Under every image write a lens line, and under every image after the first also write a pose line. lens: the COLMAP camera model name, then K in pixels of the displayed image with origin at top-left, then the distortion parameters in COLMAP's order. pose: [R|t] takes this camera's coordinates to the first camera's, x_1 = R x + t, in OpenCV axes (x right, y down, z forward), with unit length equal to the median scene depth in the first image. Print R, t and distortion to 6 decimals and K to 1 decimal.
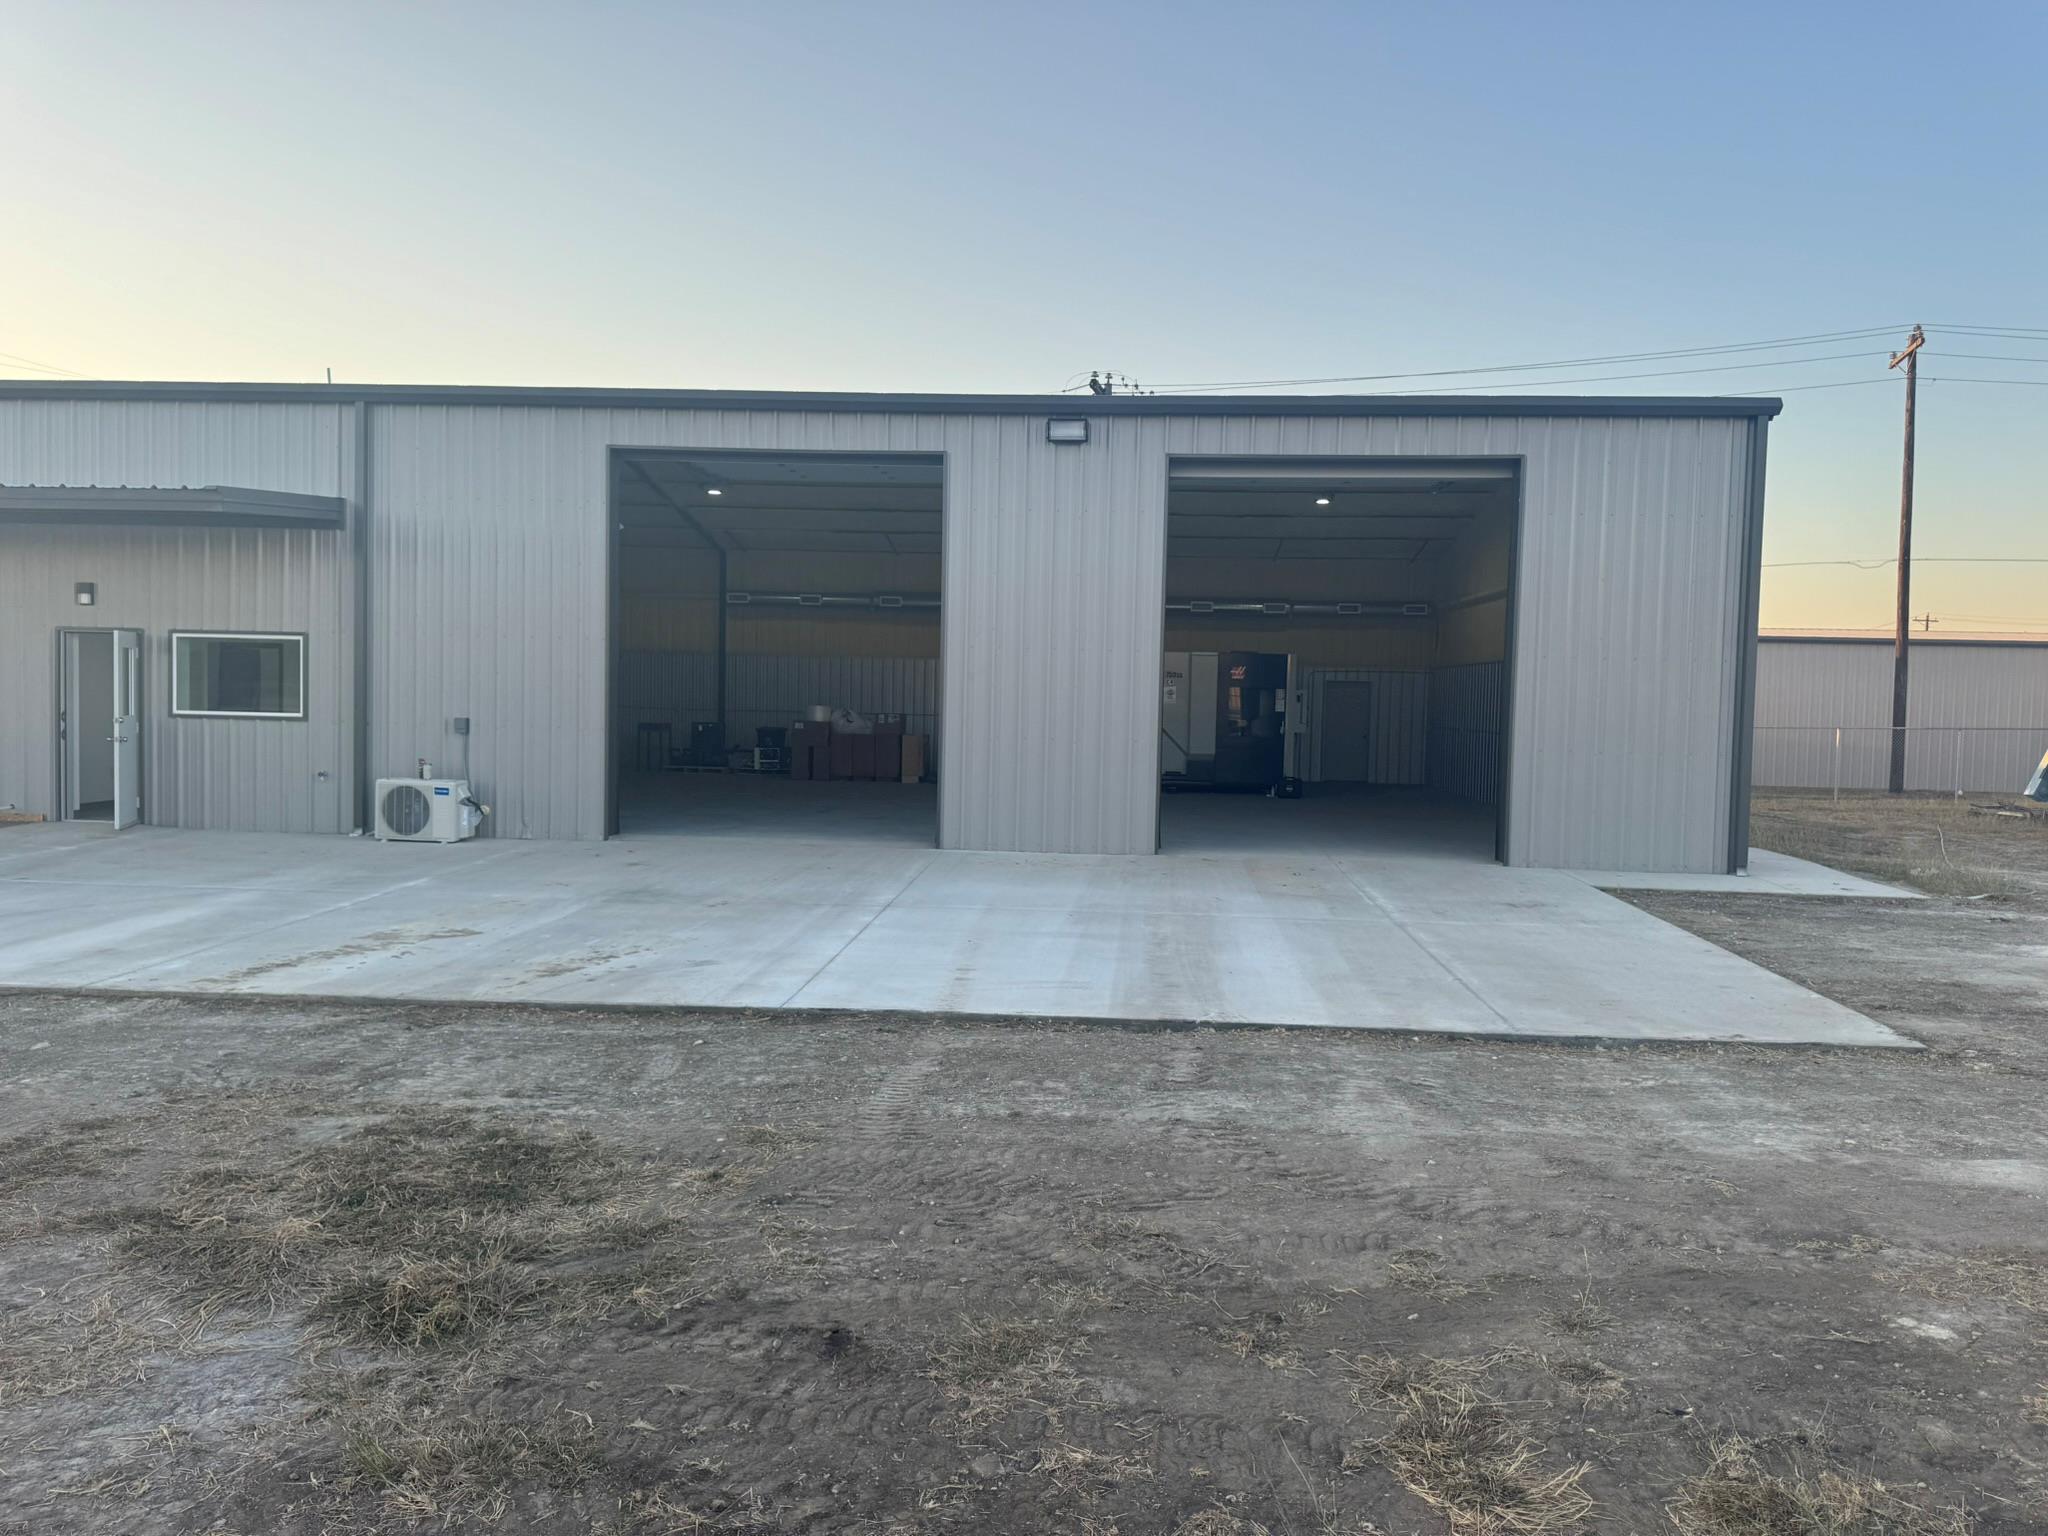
lens RADIAL K [[1553.3, 0, 1024.0], [0, 1553.3, 768.0], [0, 0, 1]] dist [0.001430, 0.000076]
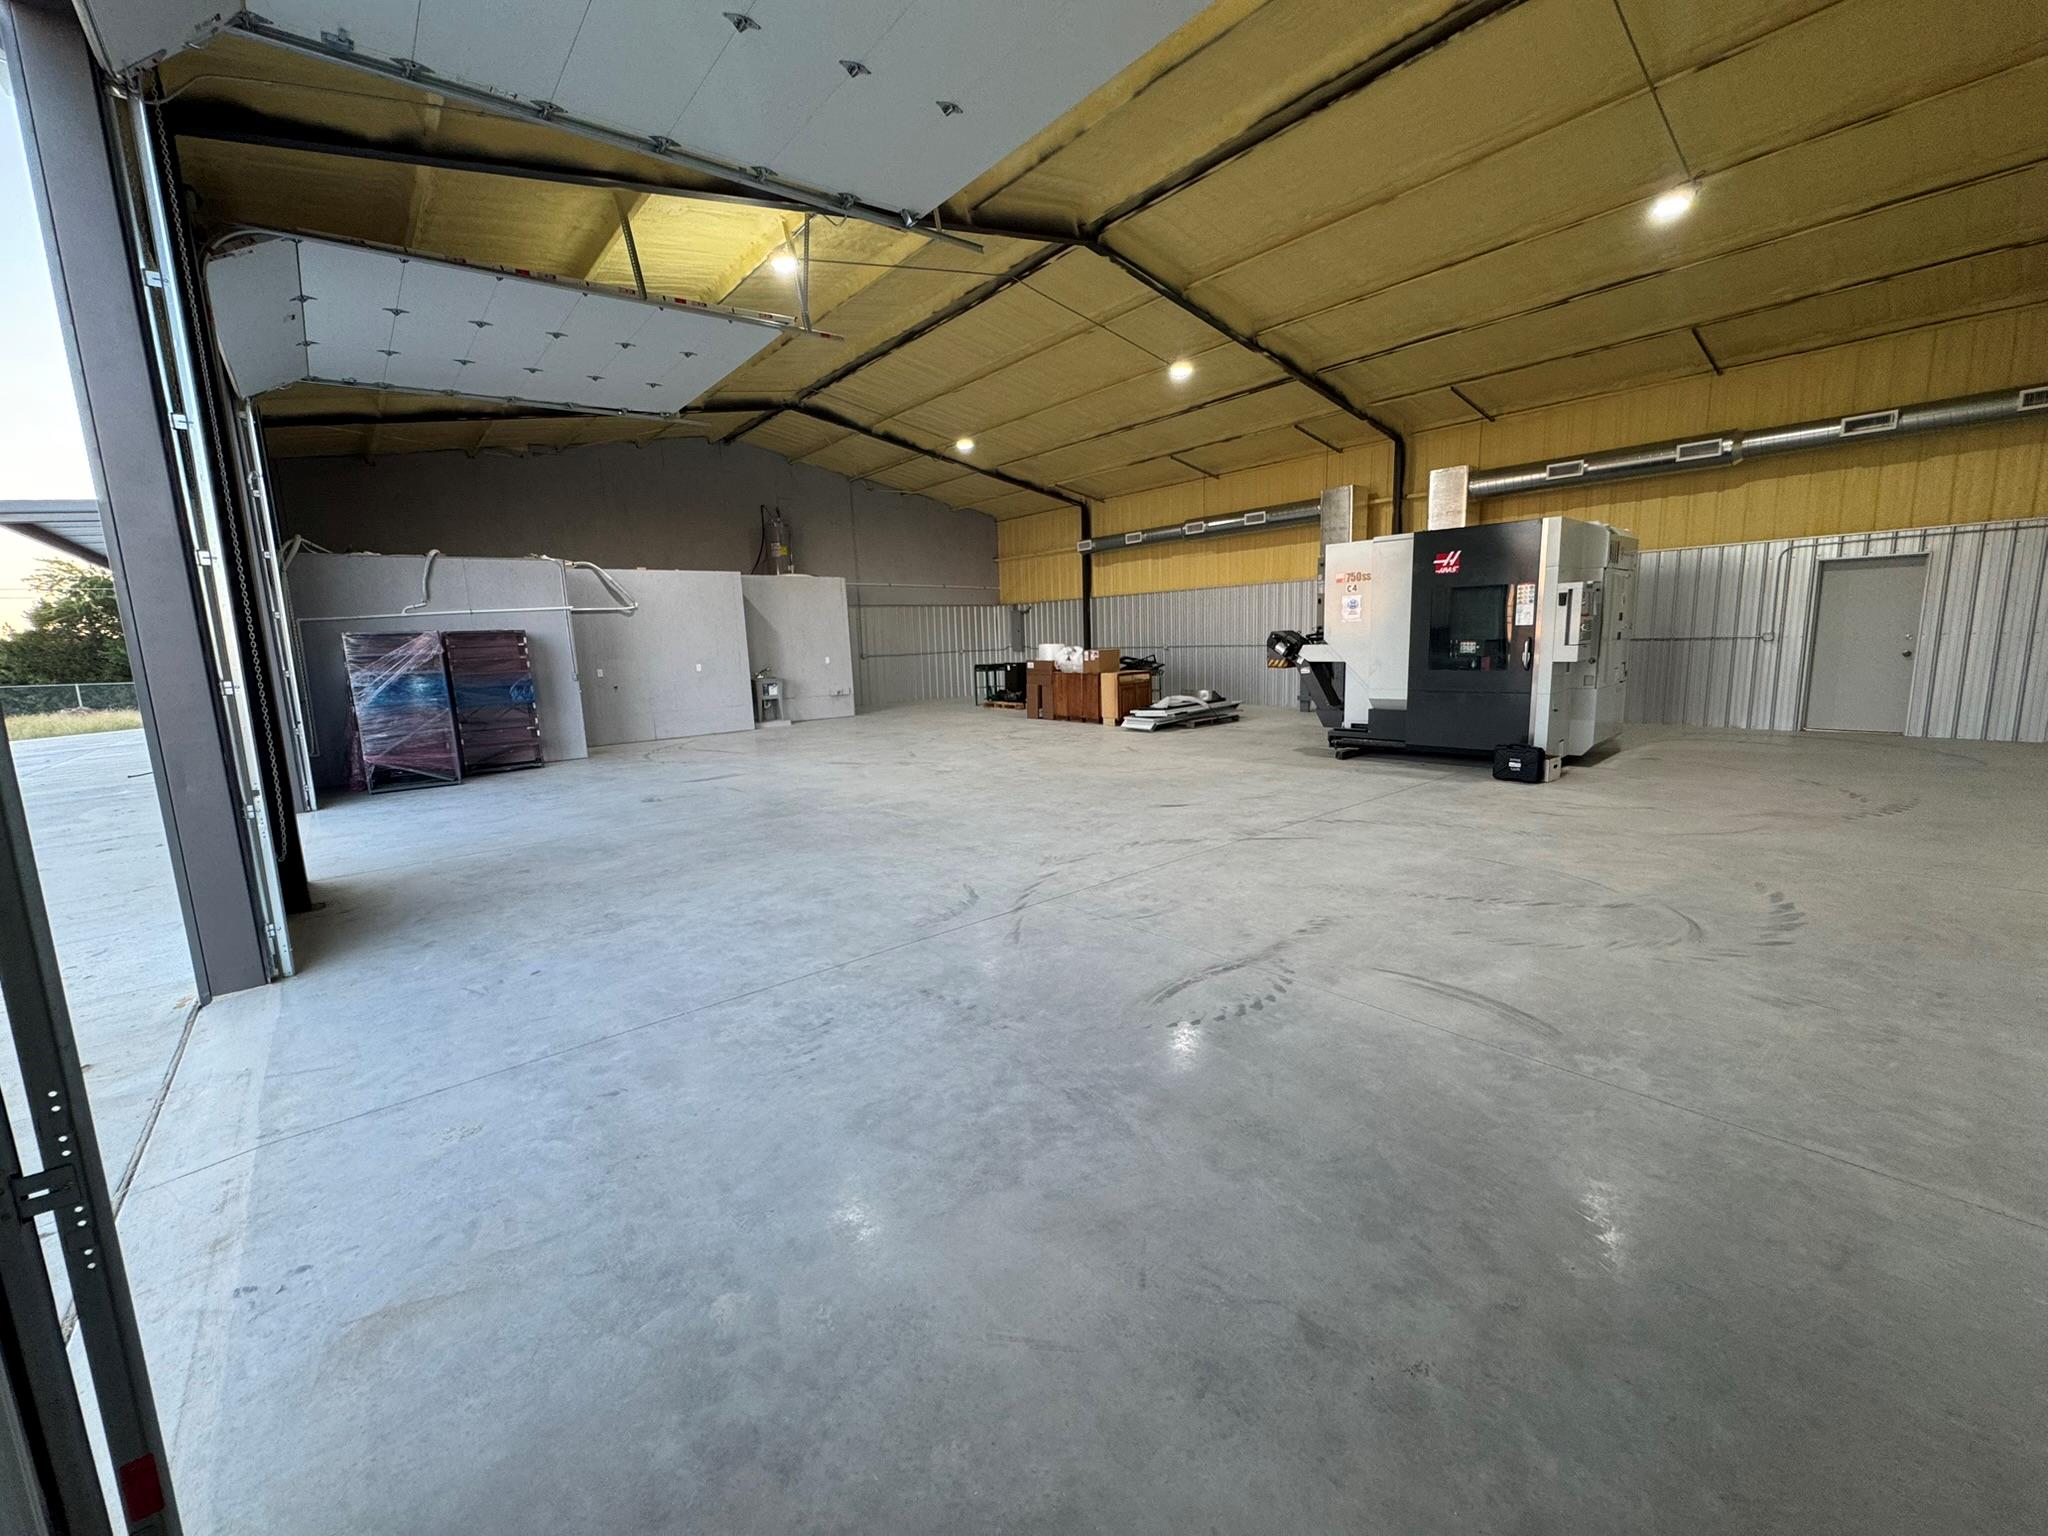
lens RADIAL K [[818.2, 0, 1024.0], [0, 818.2, 768.0], [0, 0, 1]] dist [-0.001091, 0.000459]
pose [[0.684843, 0.067895, -0.725521, 0.246963], [0.018621, 0.993694, 0.110568, -0.019583], [0.728453, -0.089232, 0.679260, 0.624828]]
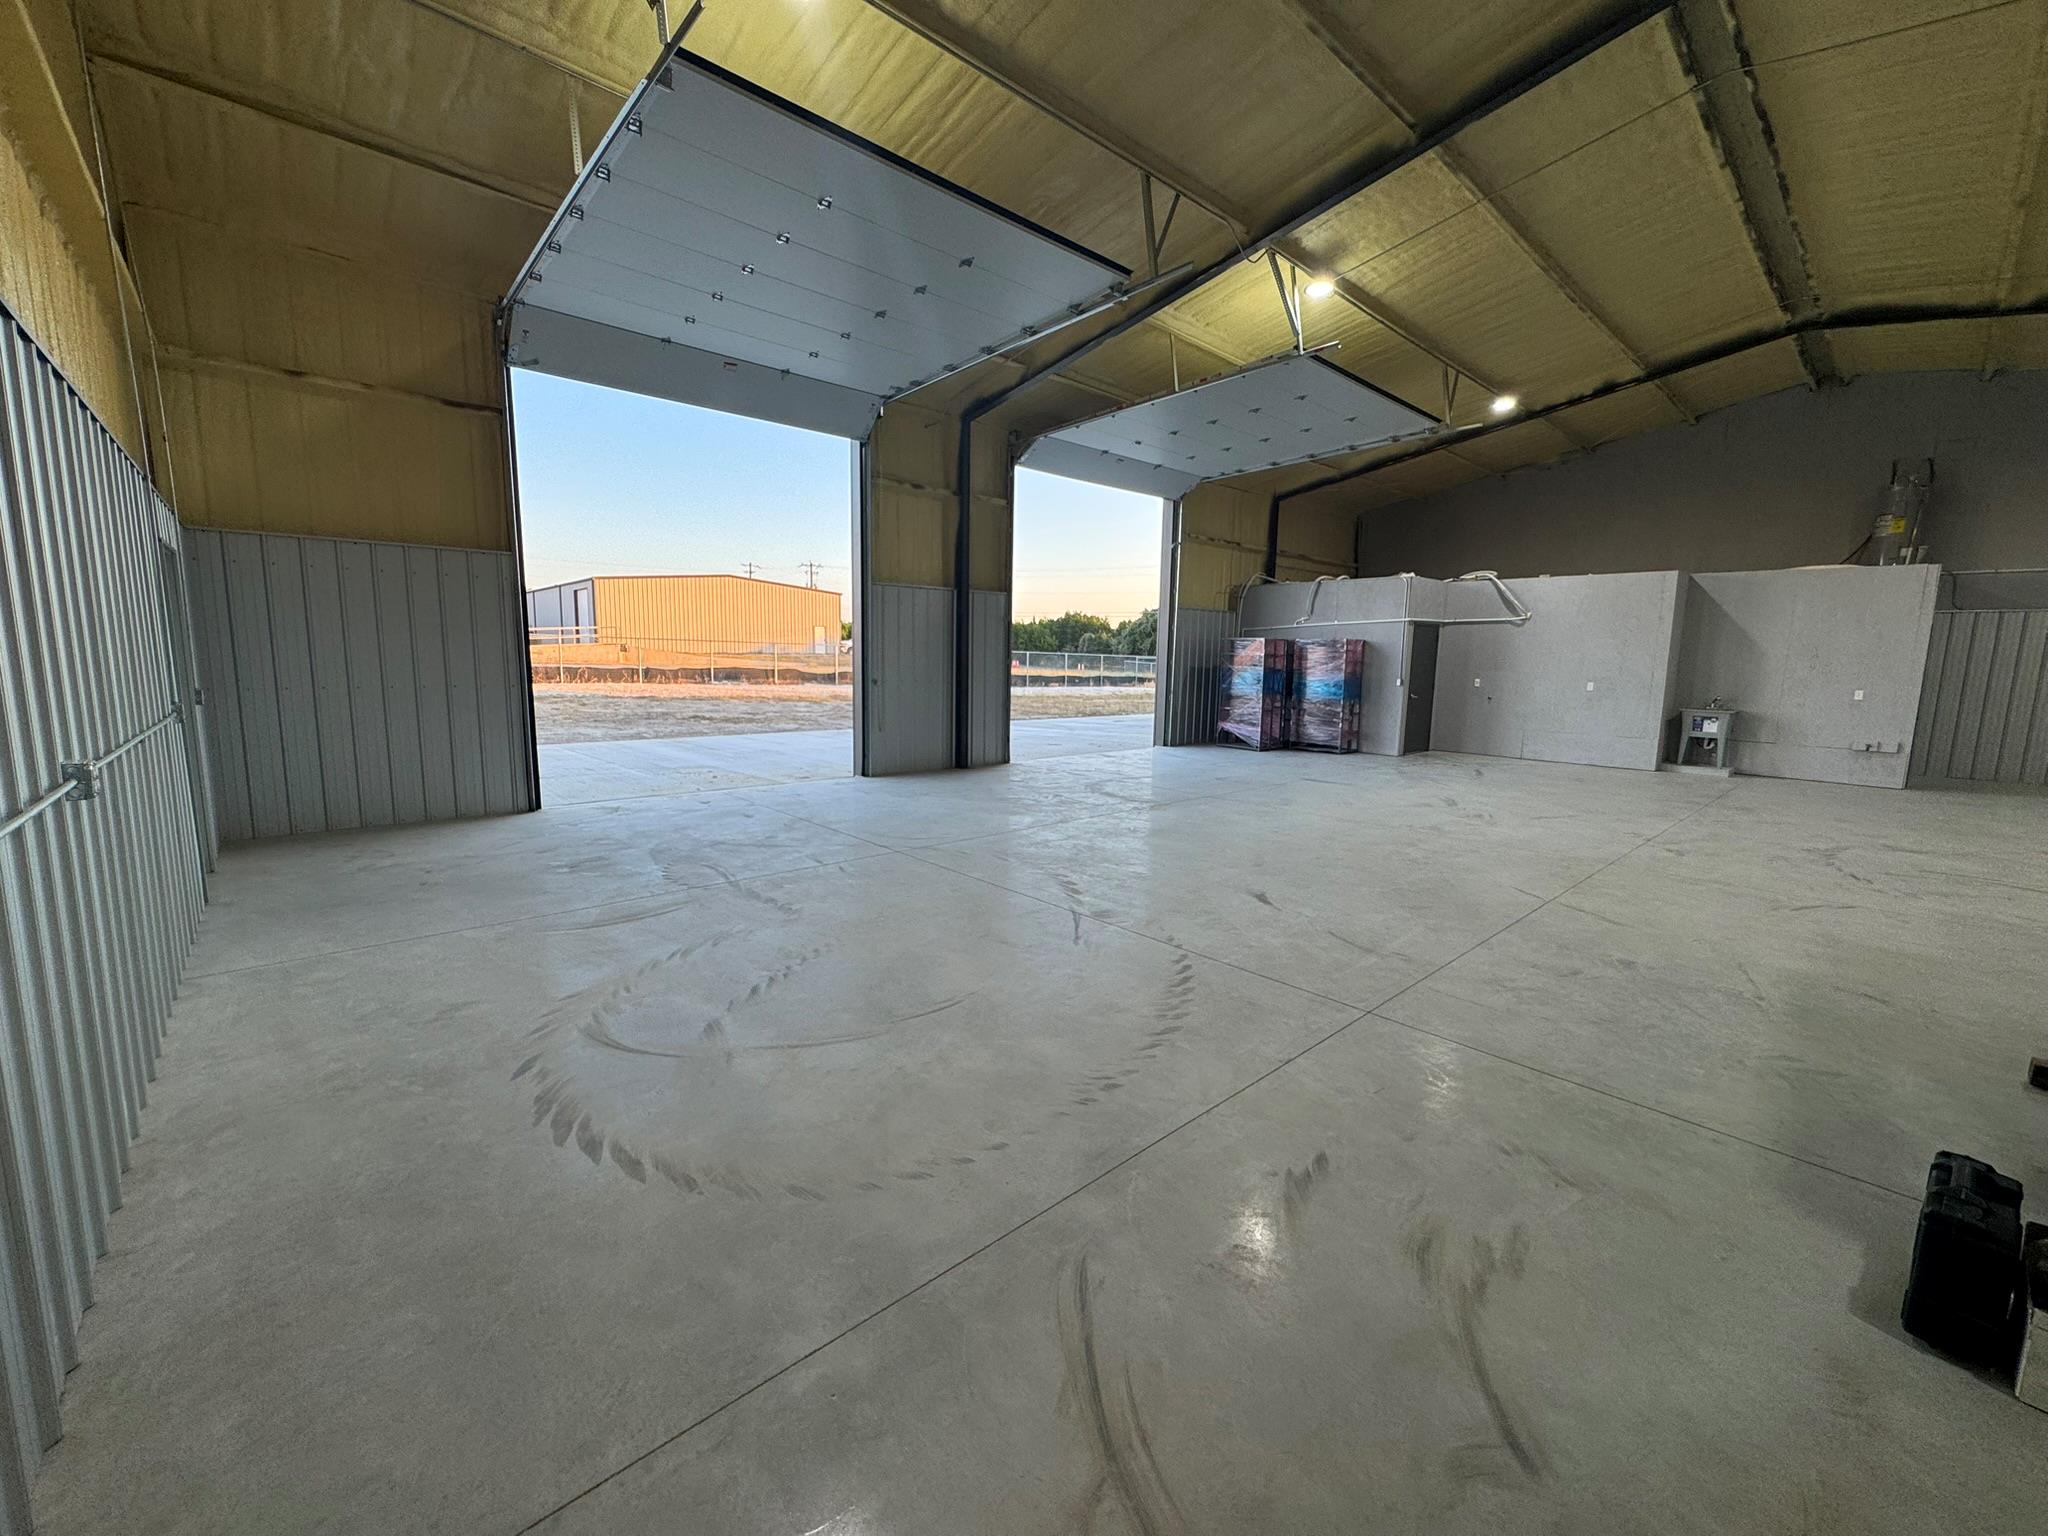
lens RADIAL K [[818.2, 0, 1024.0], [0, 818.2, 768.0], [0, 0, 1]] dist [-0.001091, 0.000459]
pose [[-0.701153, 0.064746, -0.710065, 0.263431], [-0.067604, 0.985345, 0.156603, -0.033624], [0.709798, 0.157806, -0.686501, 0.909829]]
